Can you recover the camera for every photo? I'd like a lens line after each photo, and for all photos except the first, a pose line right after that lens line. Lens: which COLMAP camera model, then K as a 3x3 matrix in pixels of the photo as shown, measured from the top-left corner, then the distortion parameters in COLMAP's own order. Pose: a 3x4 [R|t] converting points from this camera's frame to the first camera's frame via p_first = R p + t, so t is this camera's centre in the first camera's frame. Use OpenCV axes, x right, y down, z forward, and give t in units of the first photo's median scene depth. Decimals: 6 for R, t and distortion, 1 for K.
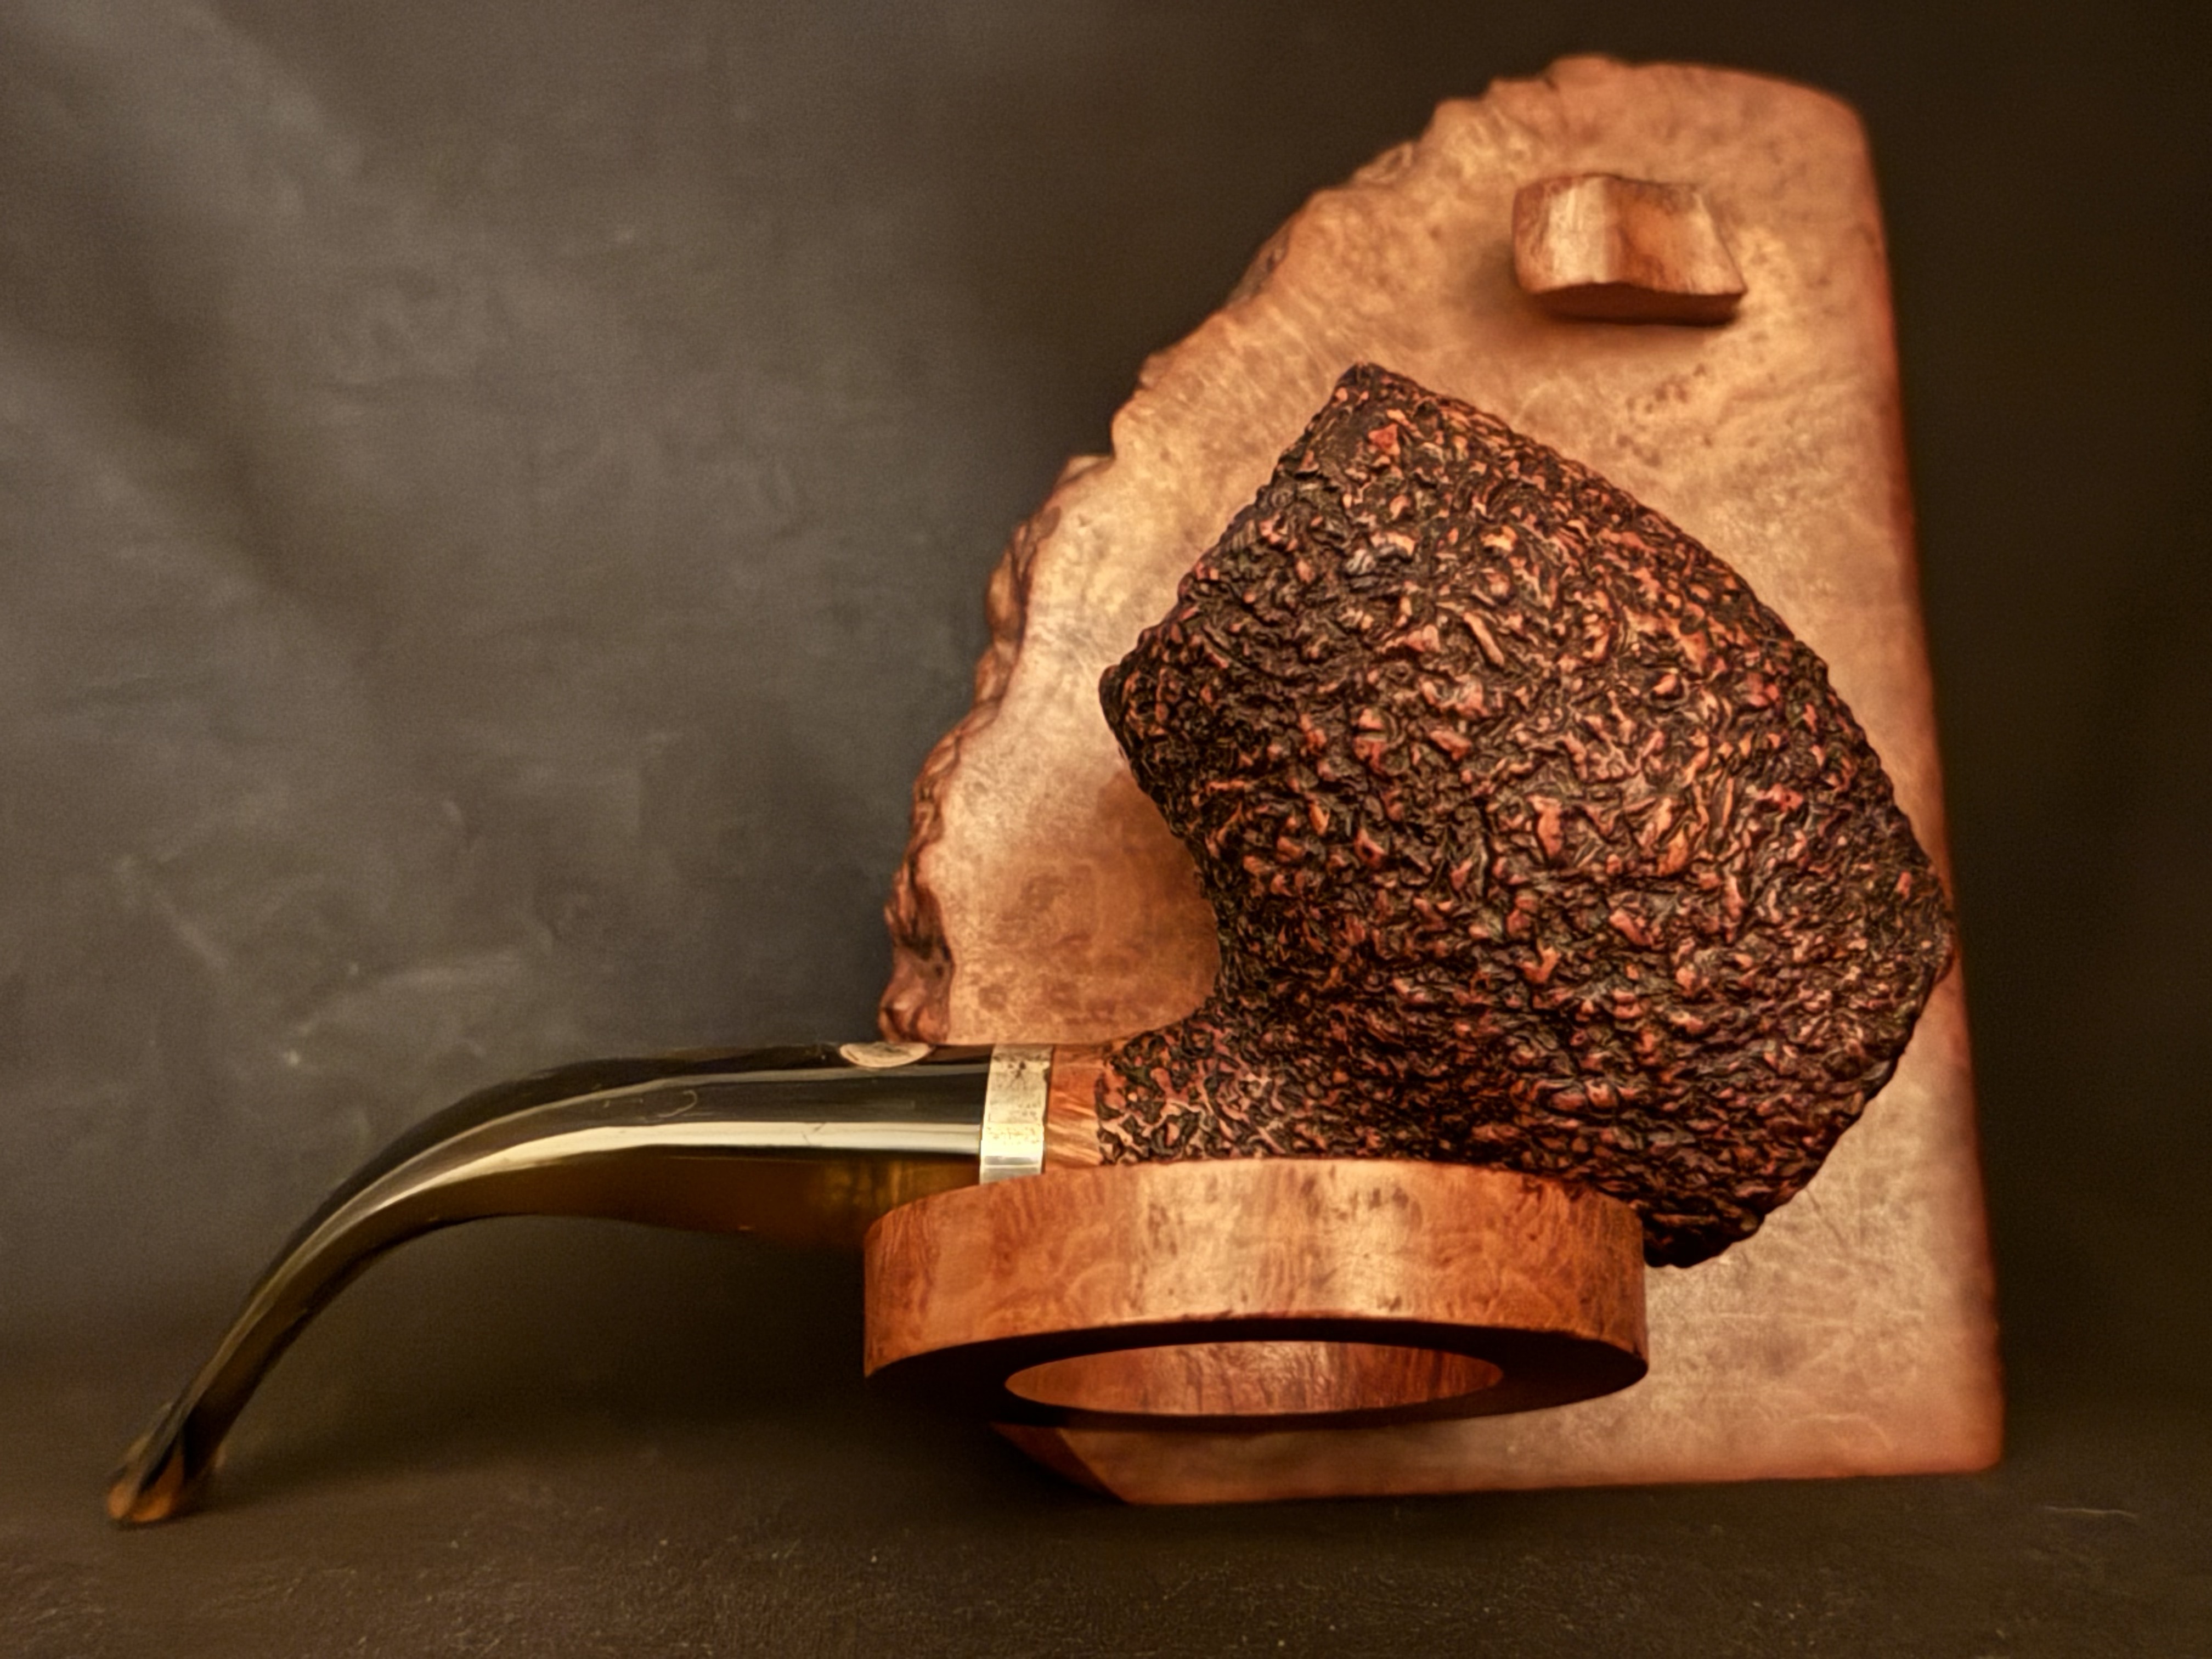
lens RADIAL K [[3761.2, 0, 1083.6], [0, 3761.2, 832.2], [0, 0, 1]] dist [0.123275, 0.000000]
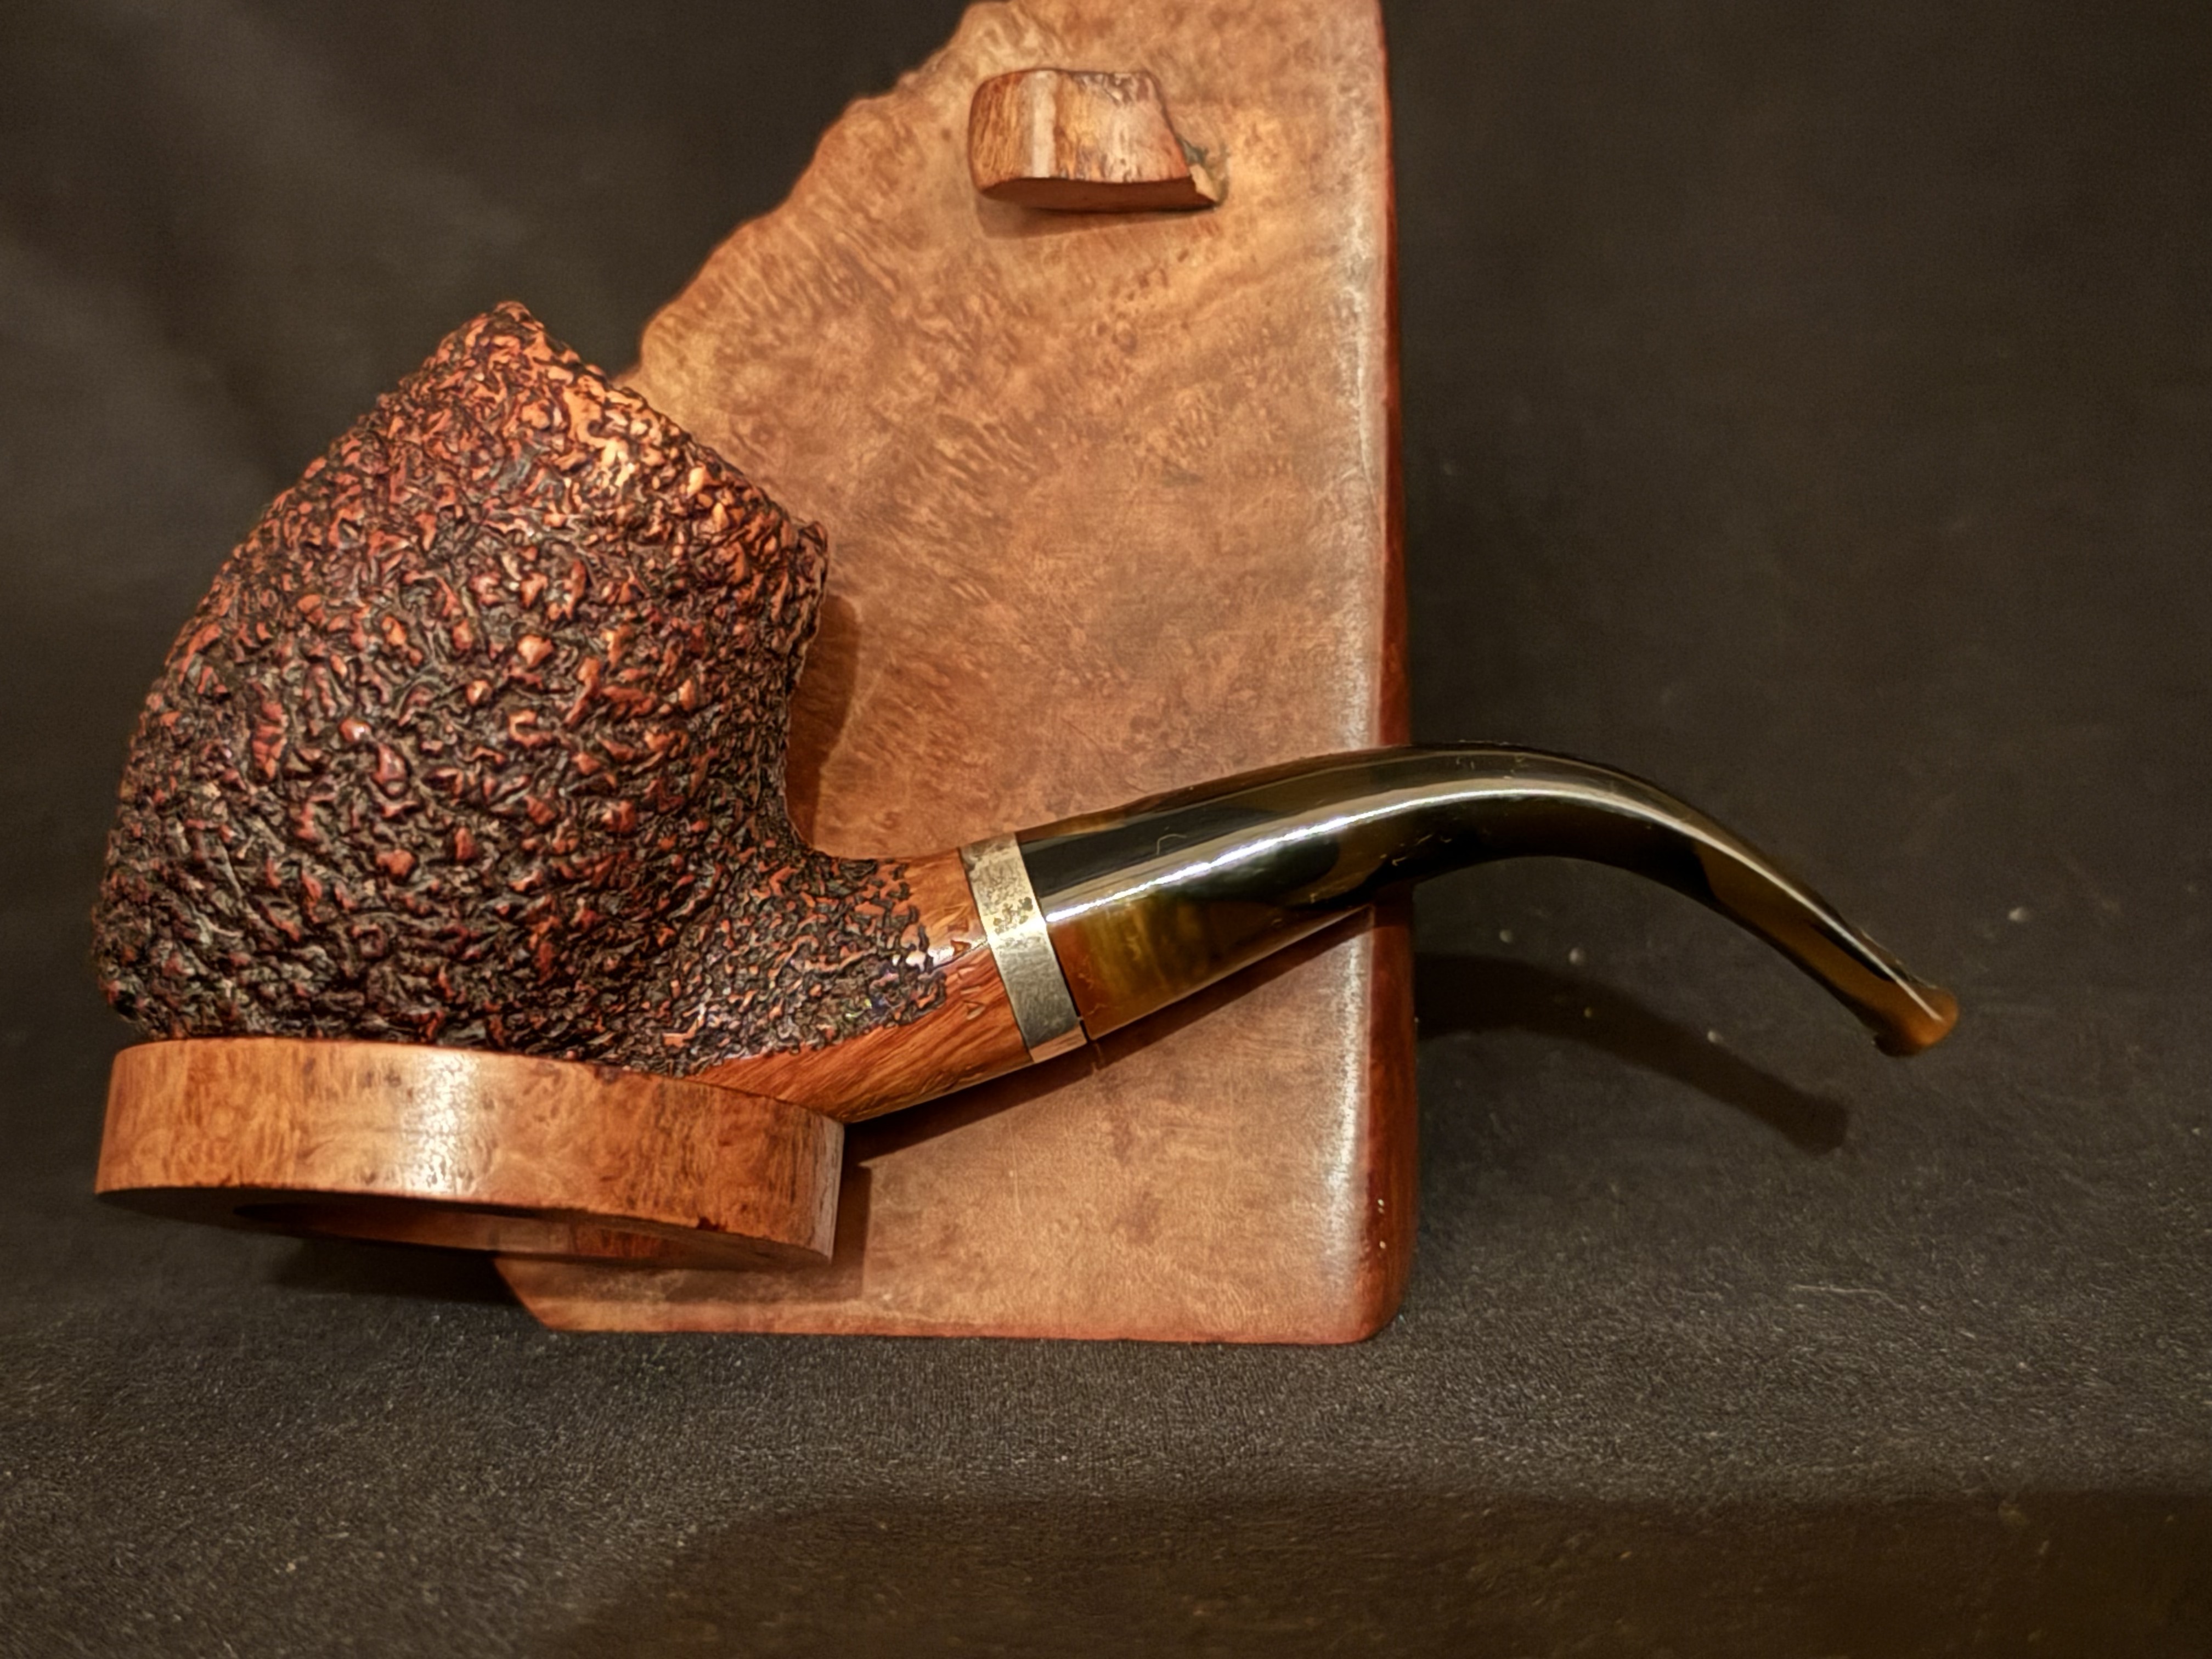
lens RADIAL K [[3226.9, 0, 1087.7], [0, 3226.9, 835.9], [0, 0, 1]] dist [0.122825, 0.000000]
pose [[0.931292, 0.011922, -0.364078, 0.461835], [0.010978, 0.998092, 0.060764, -0.019469], [0.364108, -0.060585, 0.929384, 0.170900]]
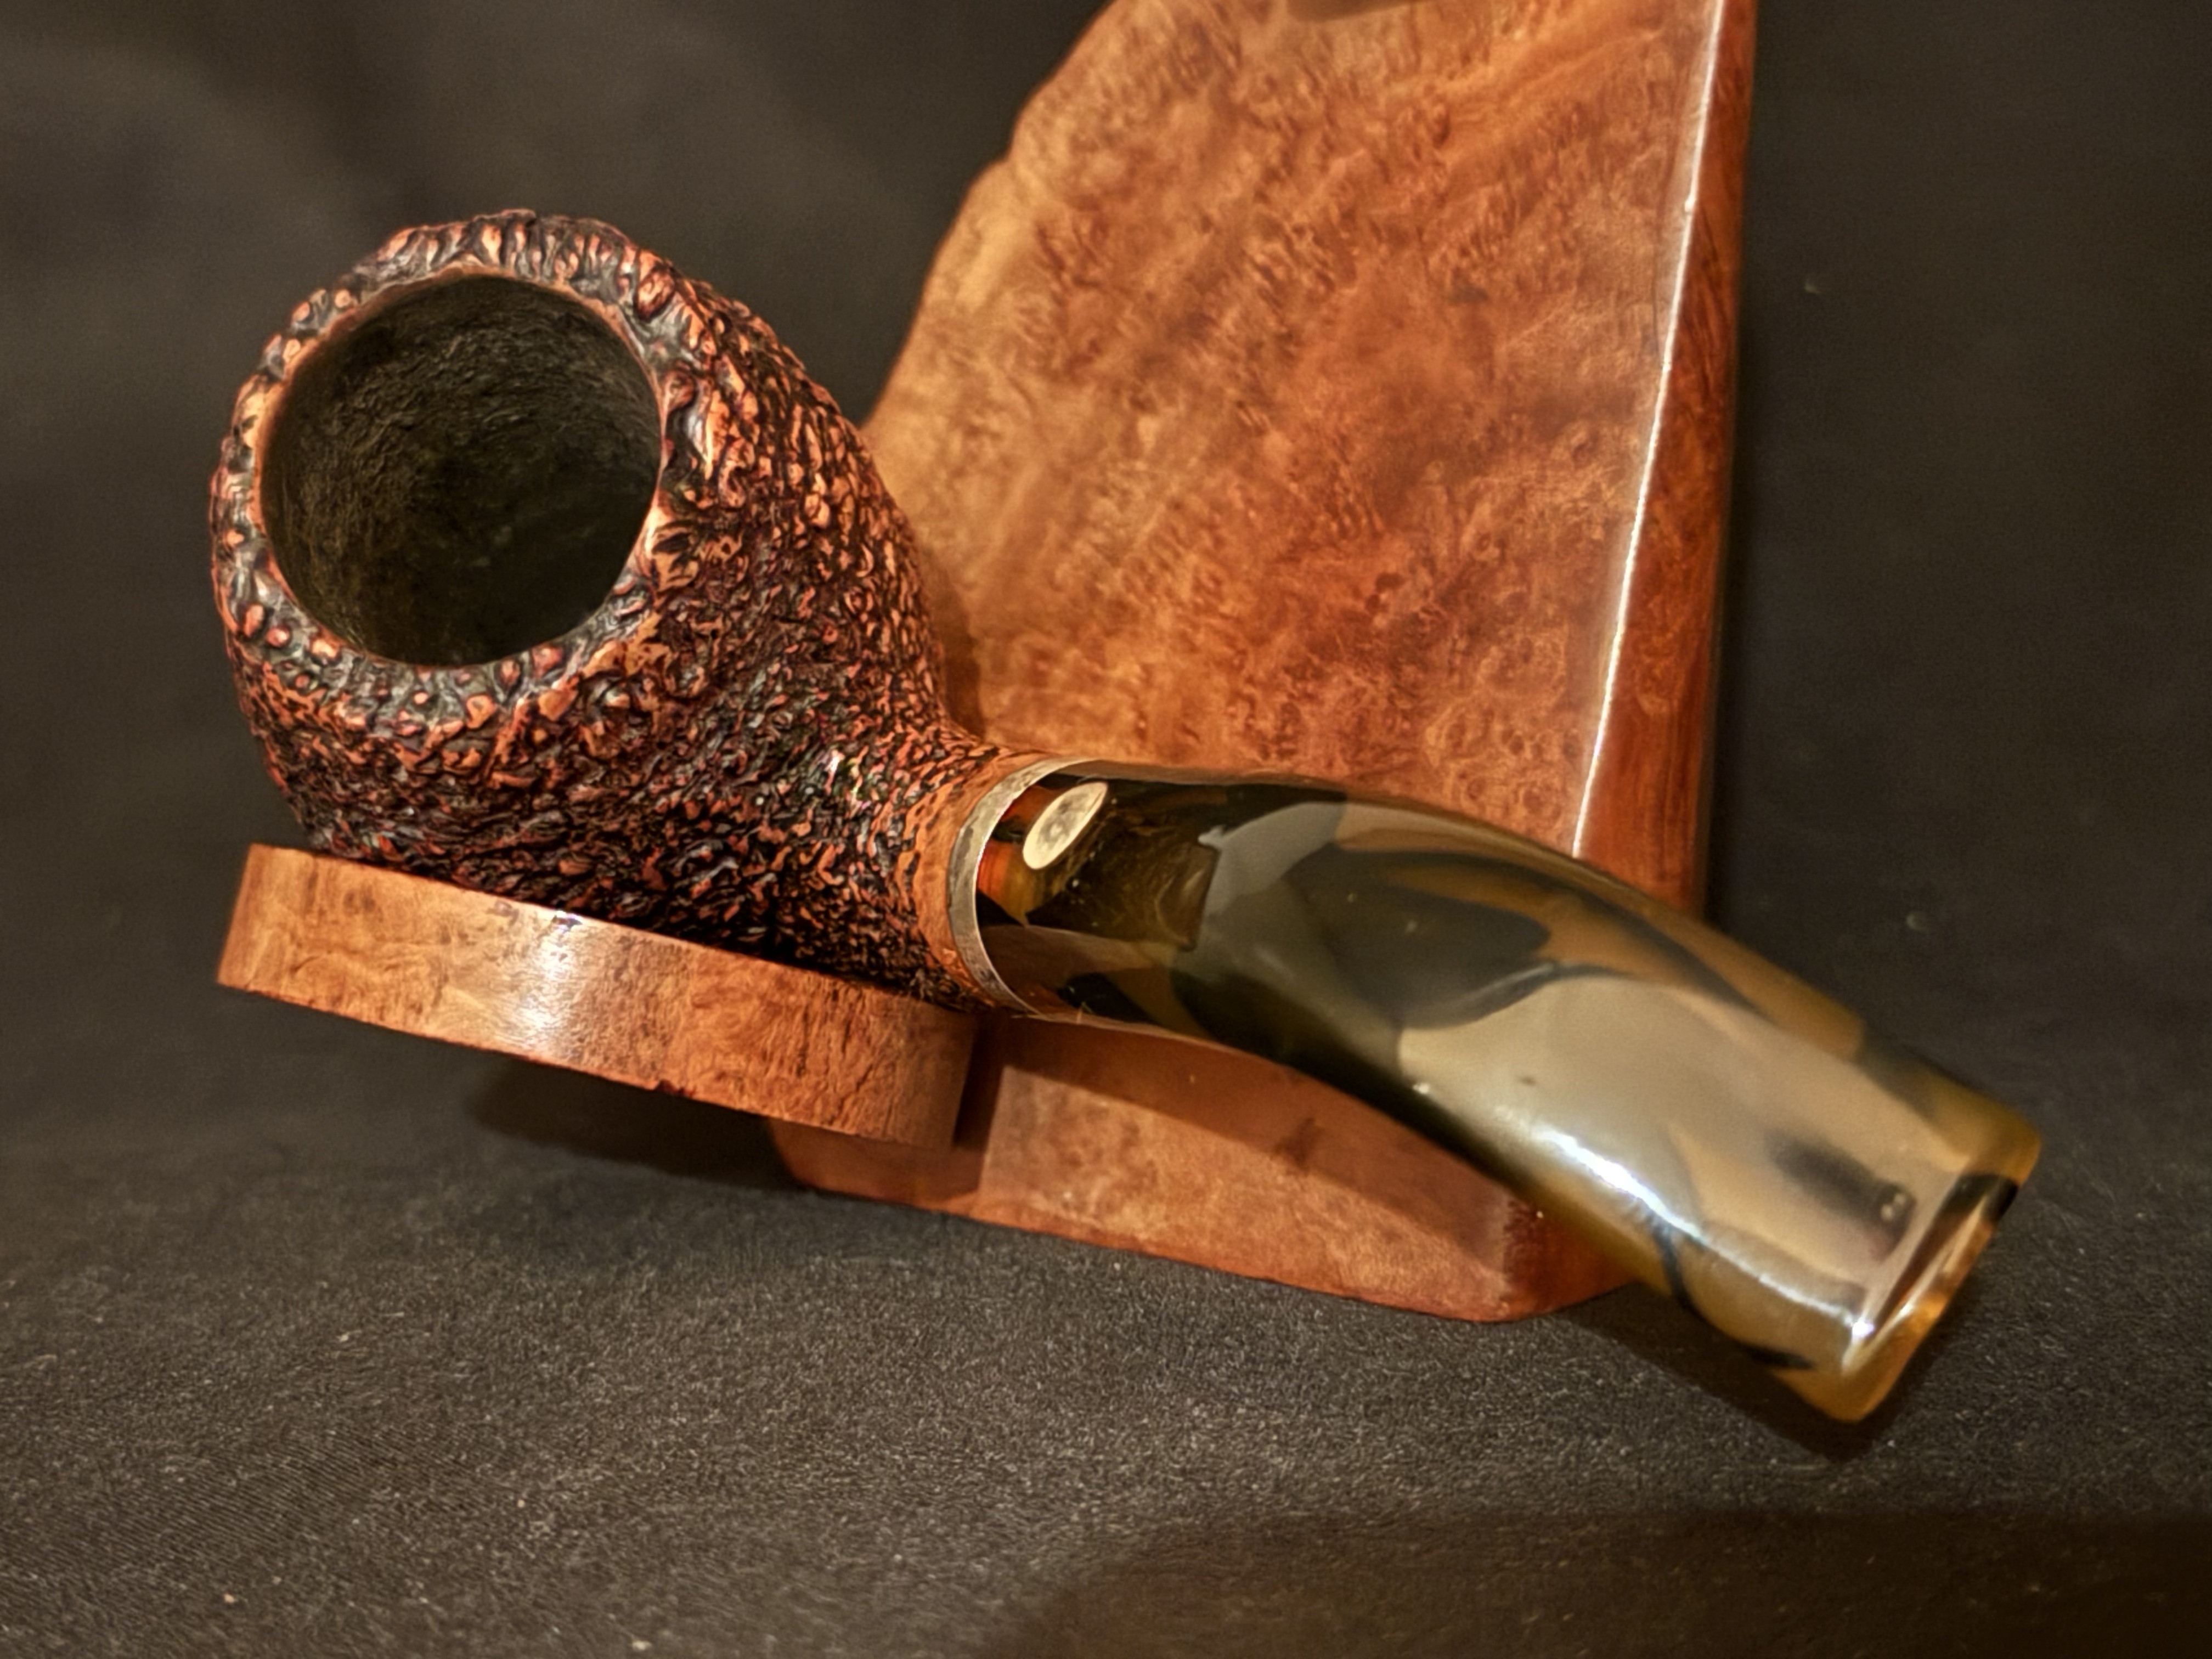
lens RADIAL K [[3761.2, 0, 1093.4], [0, 3761.2, 822.2], [0, 0, 1]] dist [0.123275, 0.000000]
pose [[0.638609, 0.107221, -0.762025, 0.783210], [-0.023125, 0.992472, 0.120266, -0.044246], [0.769184, -0.059181, 0.636281, 0.371765]]
